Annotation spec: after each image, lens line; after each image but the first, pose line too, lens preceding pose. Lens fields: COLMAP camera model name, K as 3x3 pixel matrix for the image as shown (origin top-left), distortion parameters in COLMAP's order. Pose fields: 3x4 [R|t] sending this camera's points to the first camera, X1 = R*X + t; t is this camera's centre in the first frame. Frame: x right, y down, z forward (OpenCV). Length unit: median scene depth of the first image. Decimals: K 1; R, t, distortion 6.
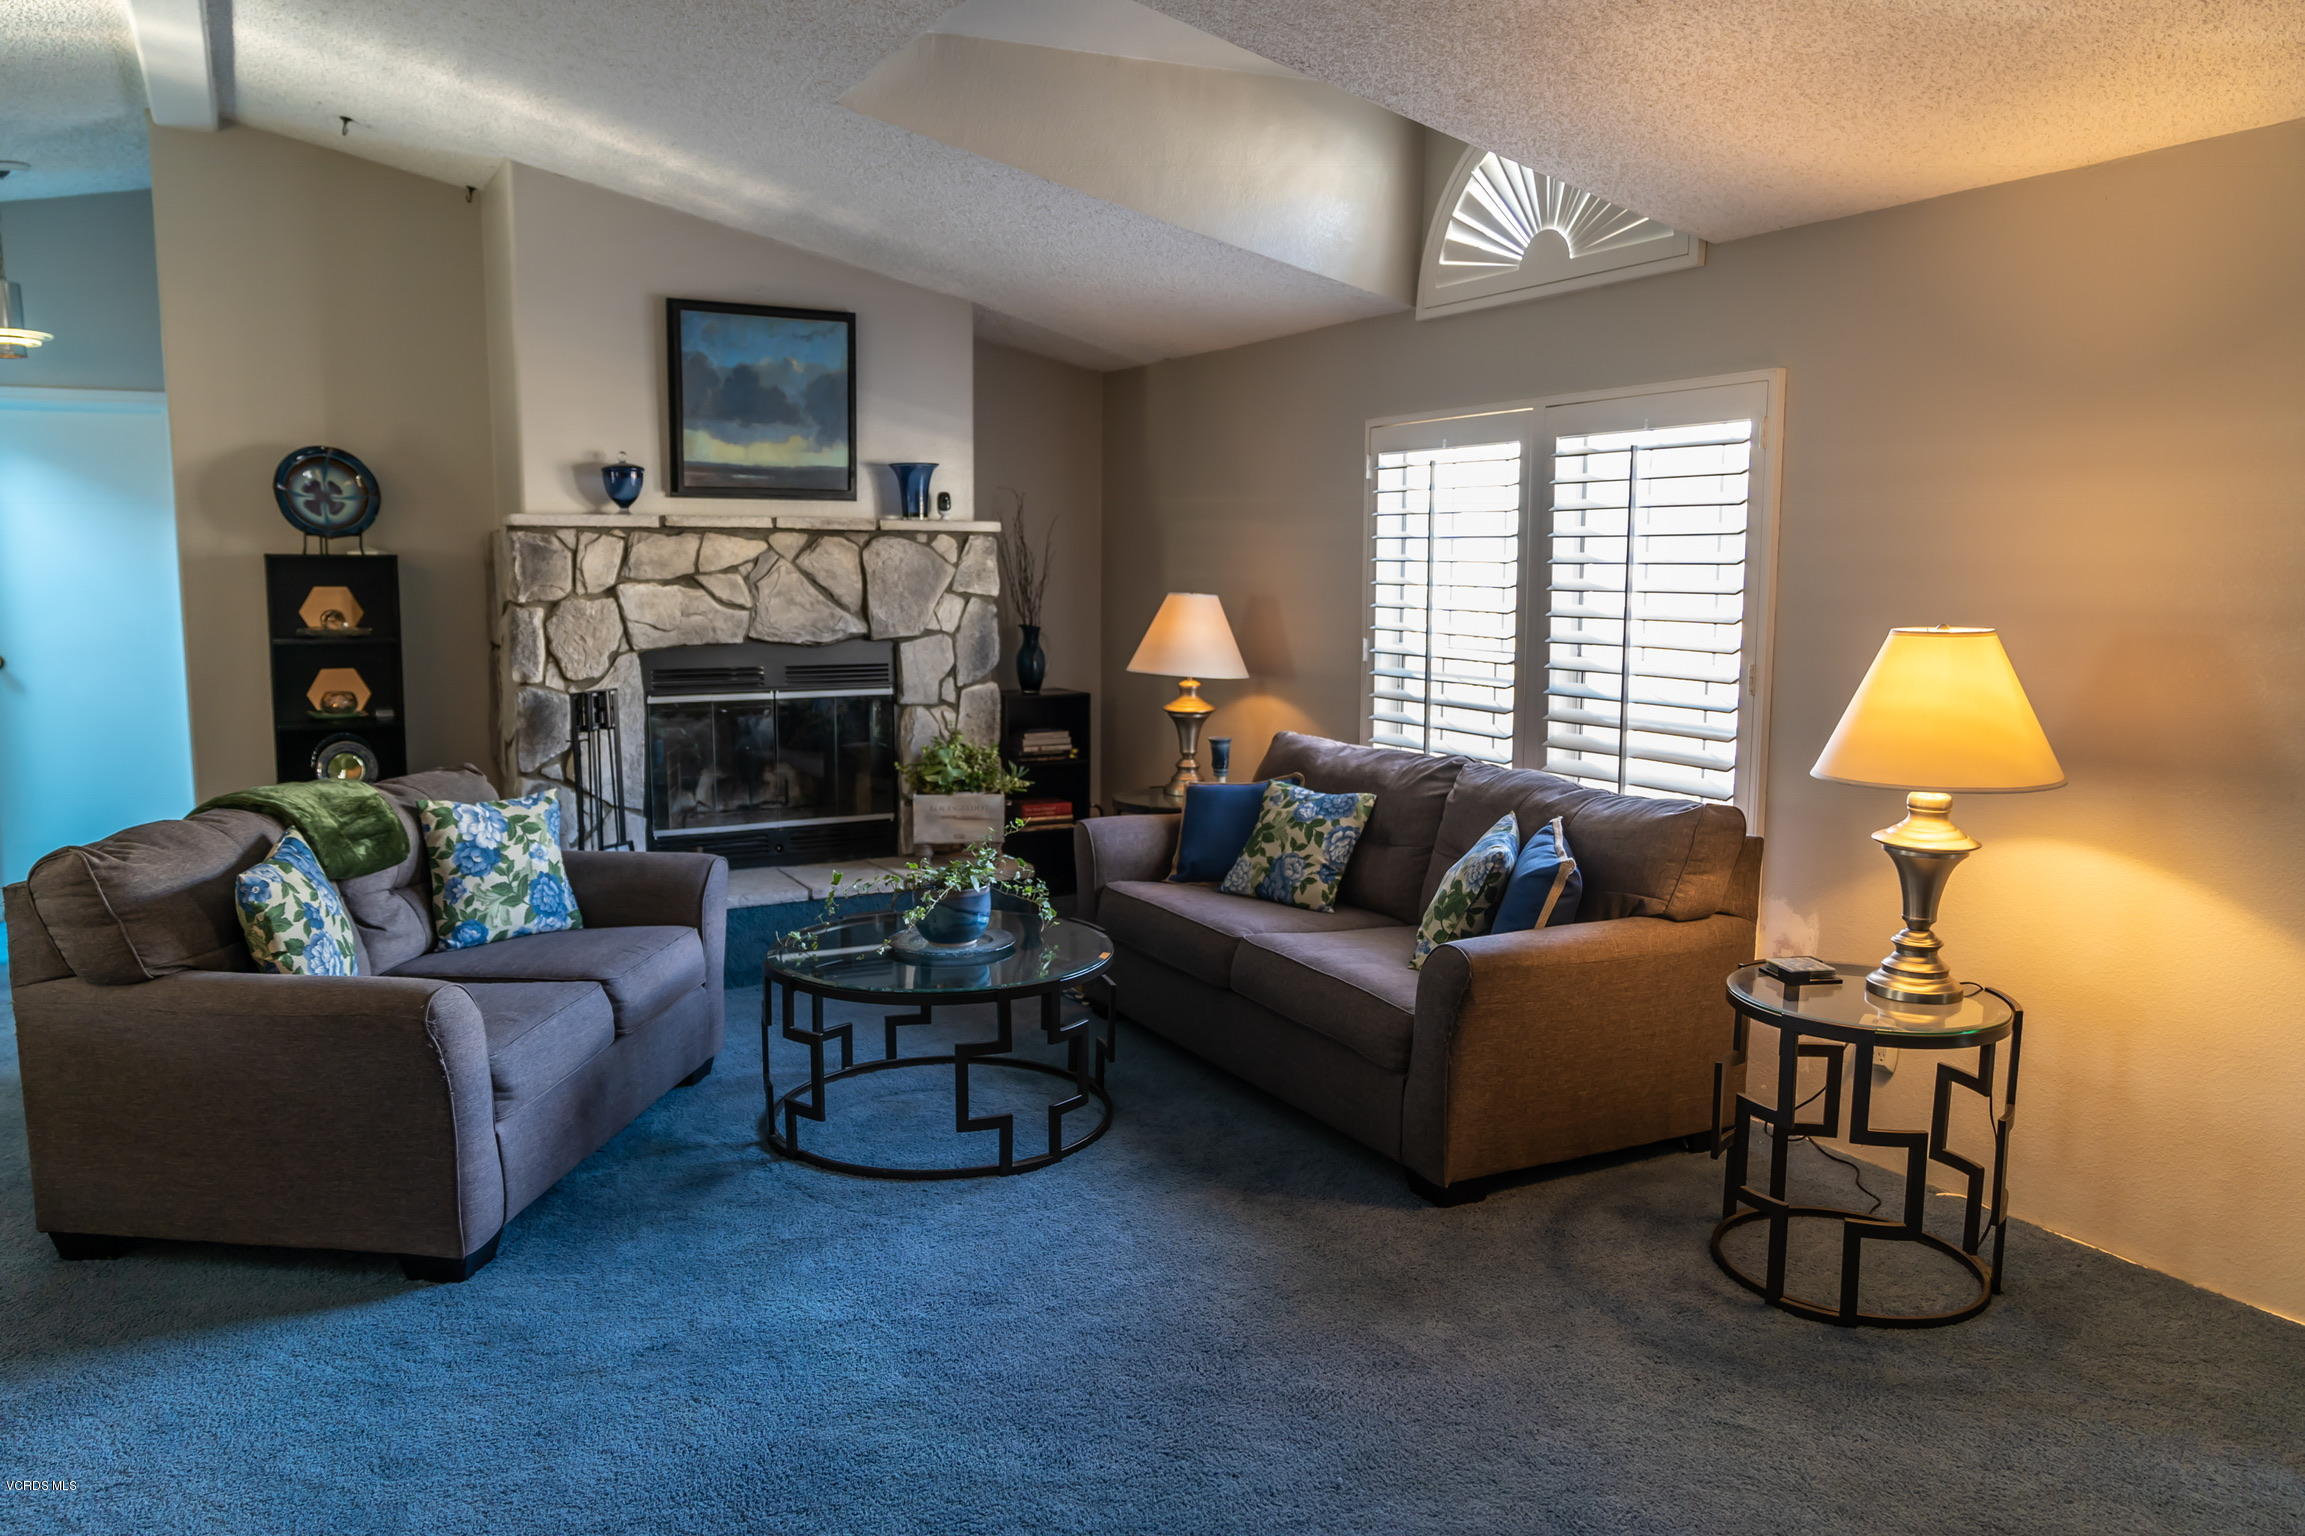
lens RADIAL K [[1583.6, 0, 1152.5], [0, 1583.6, 768.0], [0, 0, 1]] dist [-0.022869, 0.008884]
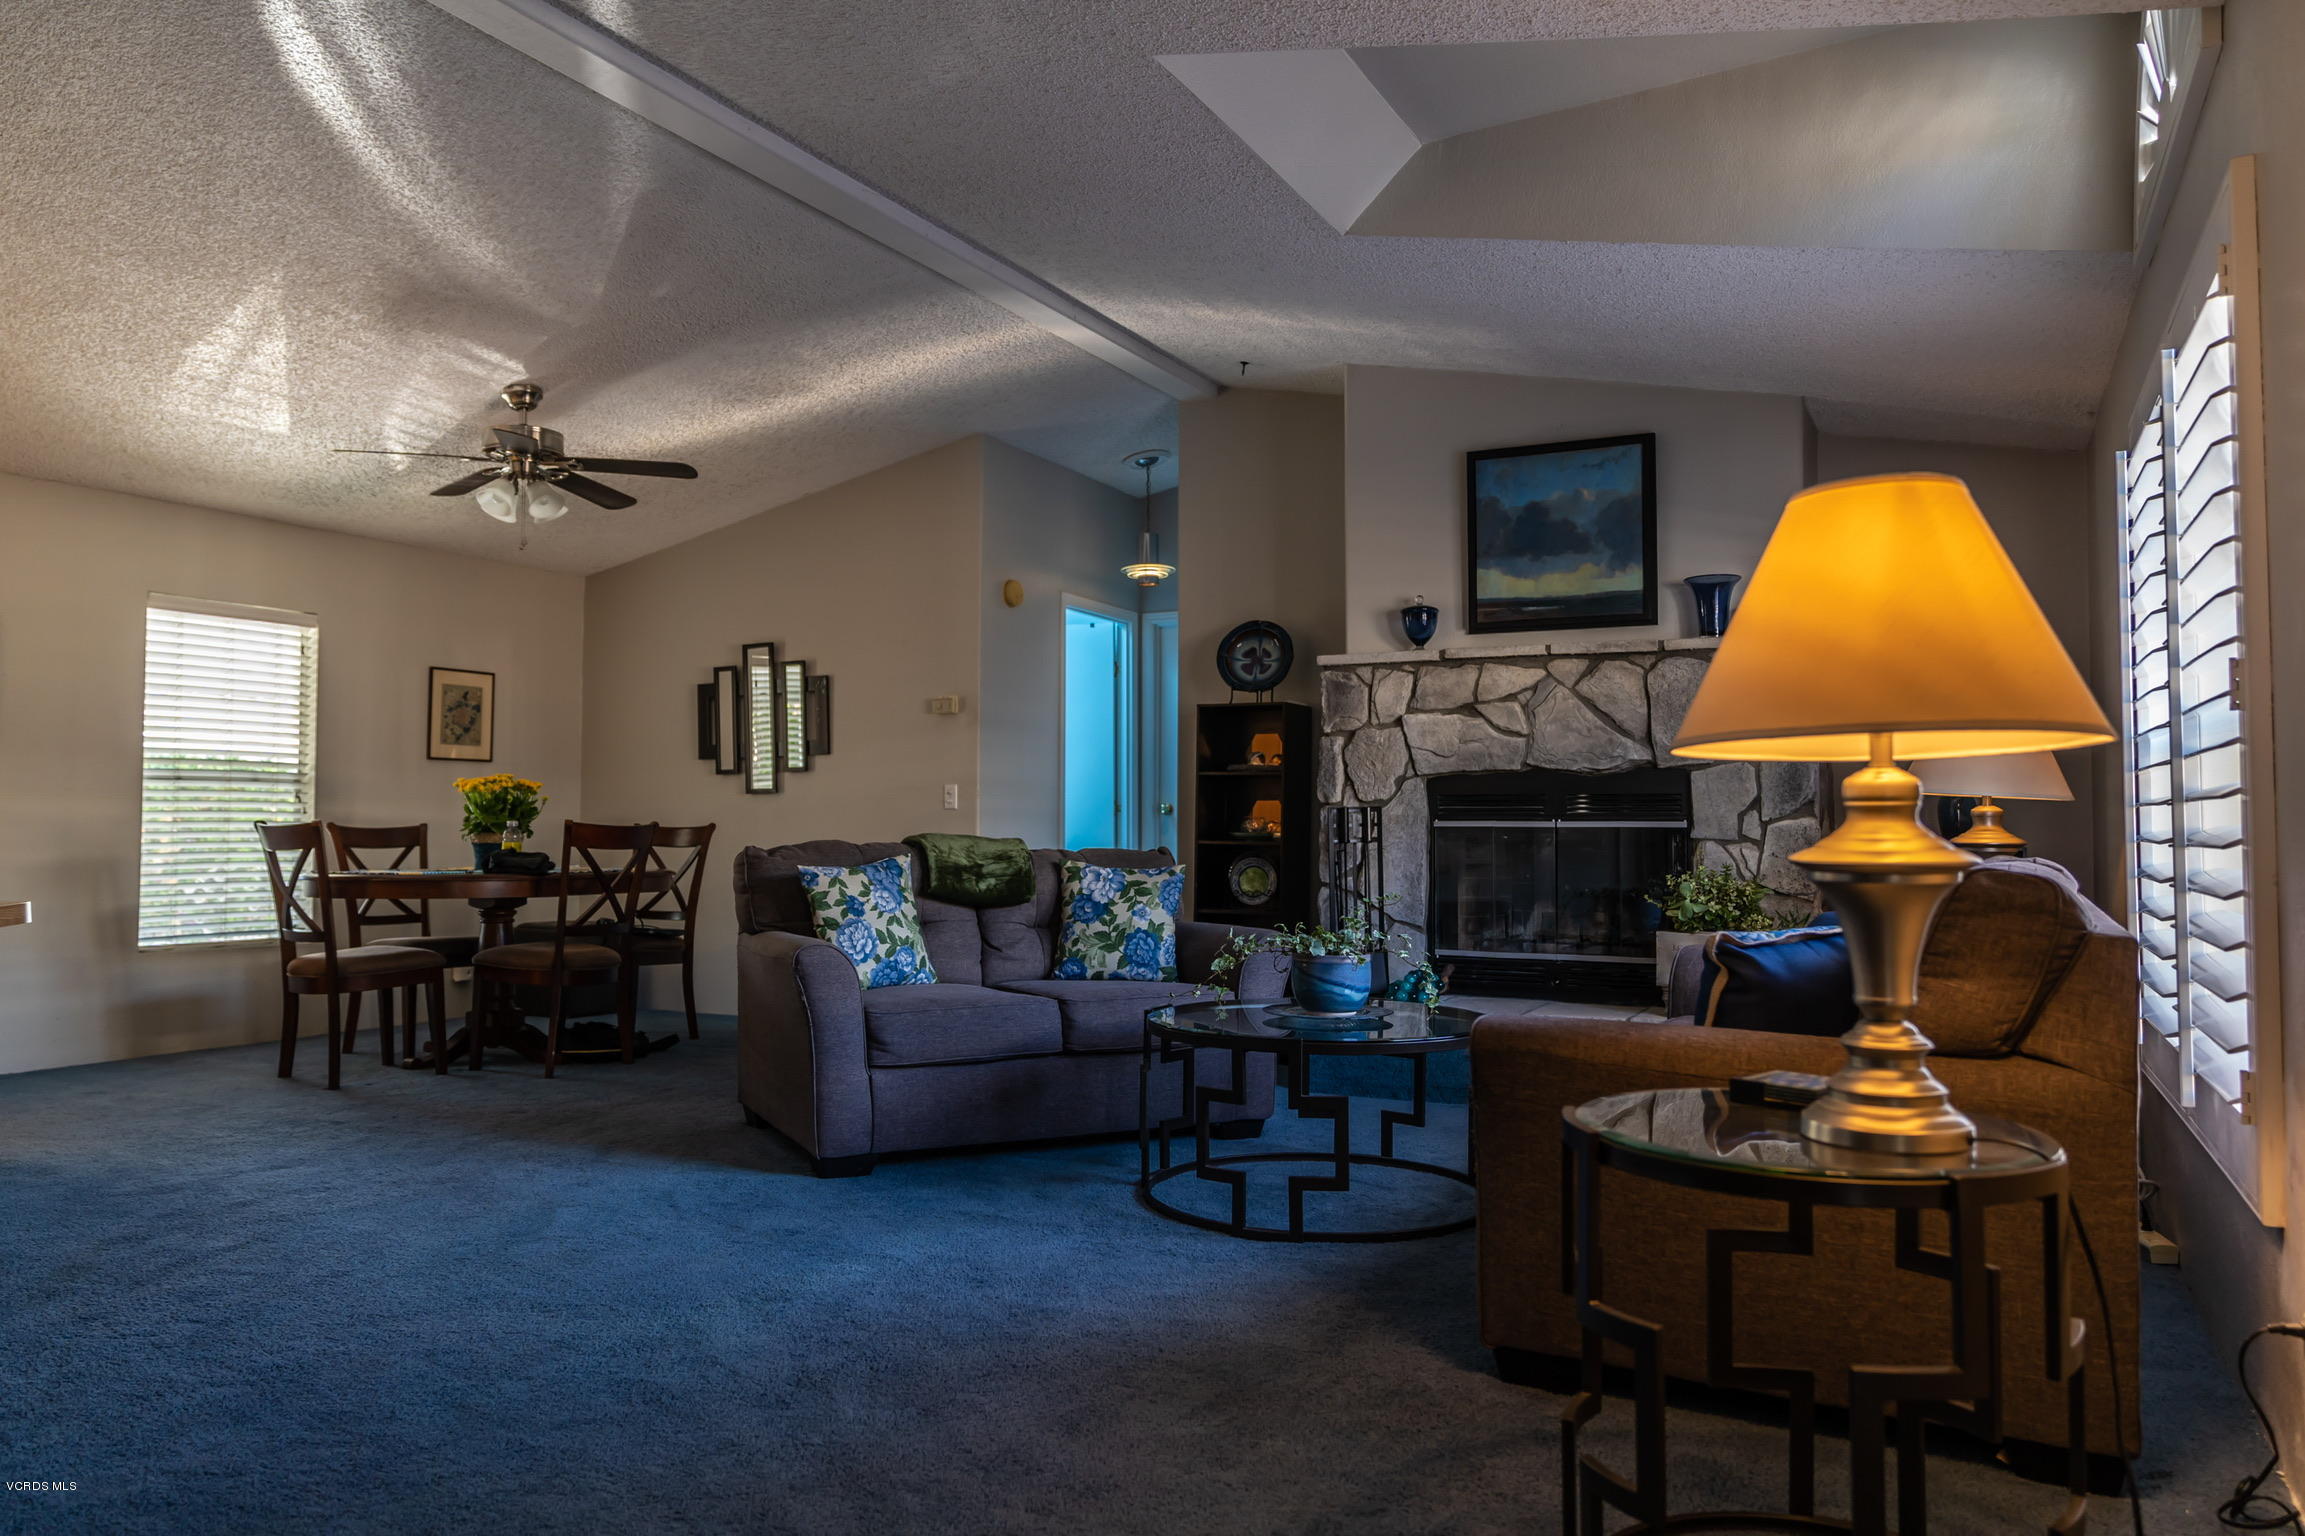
lens RADIAL K [[1583.6, 0, 1152.5], [0, 1583.6, 768.0], [0, 0, 1]] dist [-0.022869, 0.008884]
pose [[0.549201, -0.033005, -0.835038, 0.457797], [-0.110298, 0.987616, -0.111578, 0.058804], [0.828380, 0.153382, 0.538759, 0.262386]]
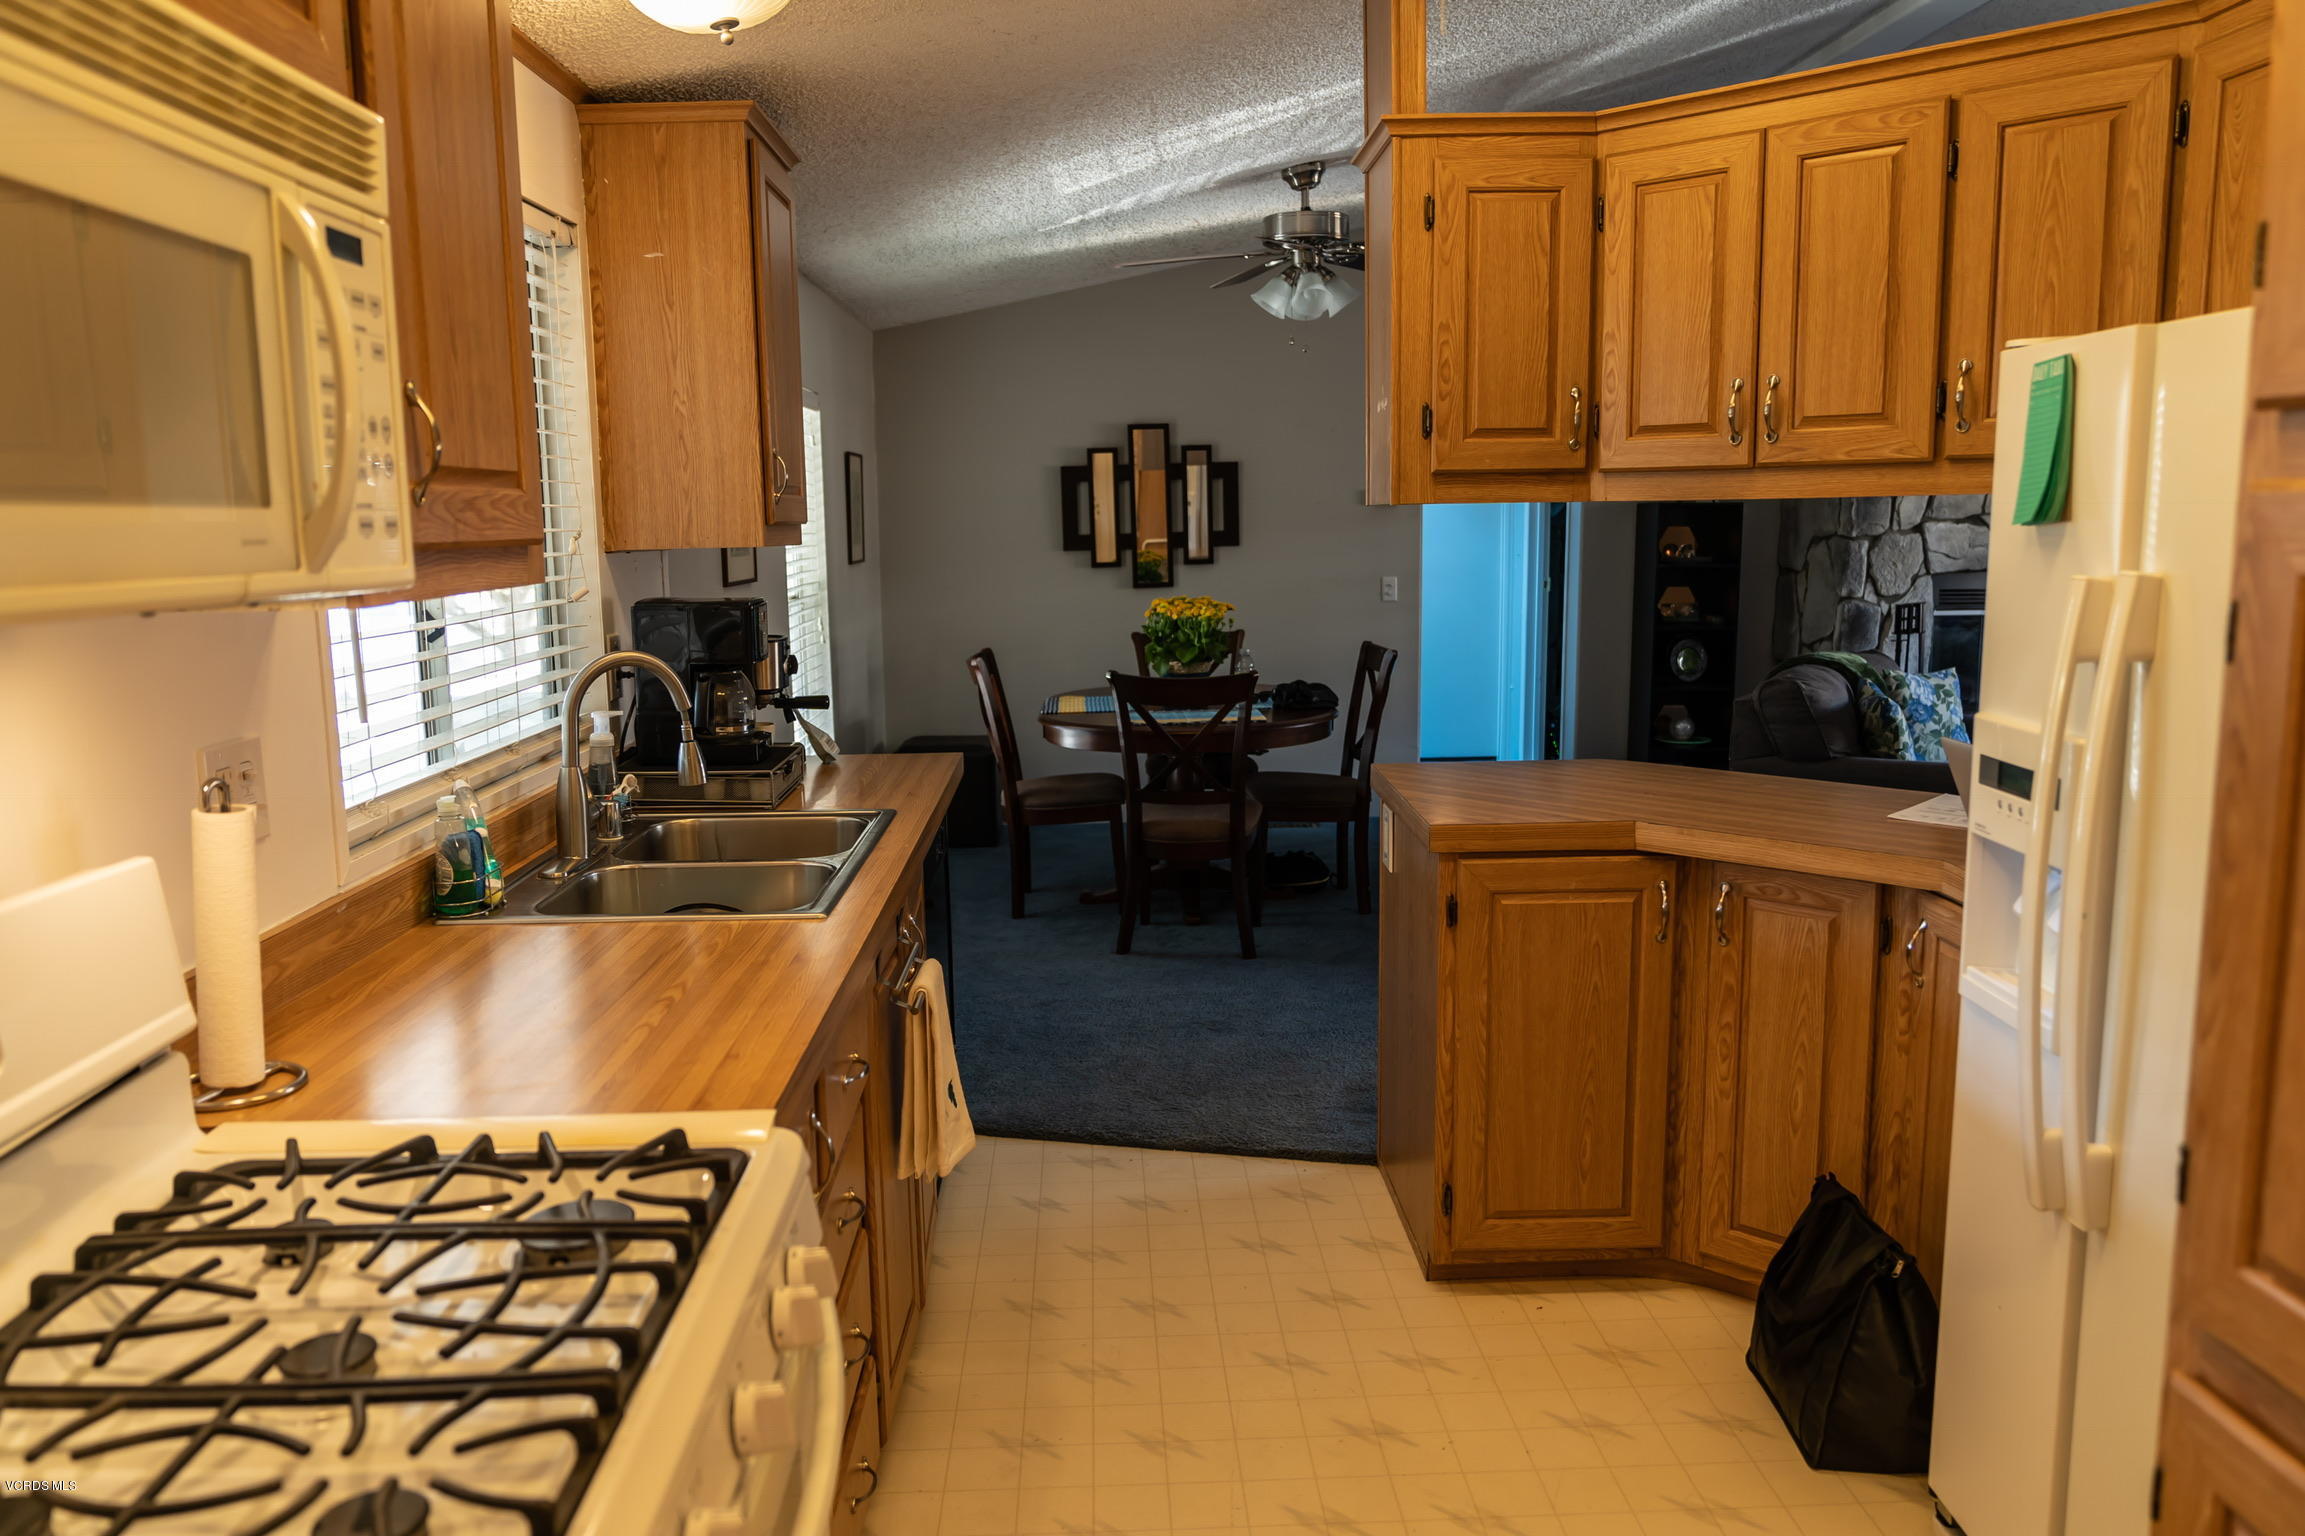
lens RADIAL K [[1673.7, 0, 1152.5], [0, 1673.7, 768.0], [0, 0, 1]] dist [-0.005031, 0.001074]
pose [[0.893564, 0.056519, -0.445364, -0.270413], [-0.045776, 0.998344, 0.034851, 0.064001], [0.446596, -0.010755, 0.894671, -0.498203]]
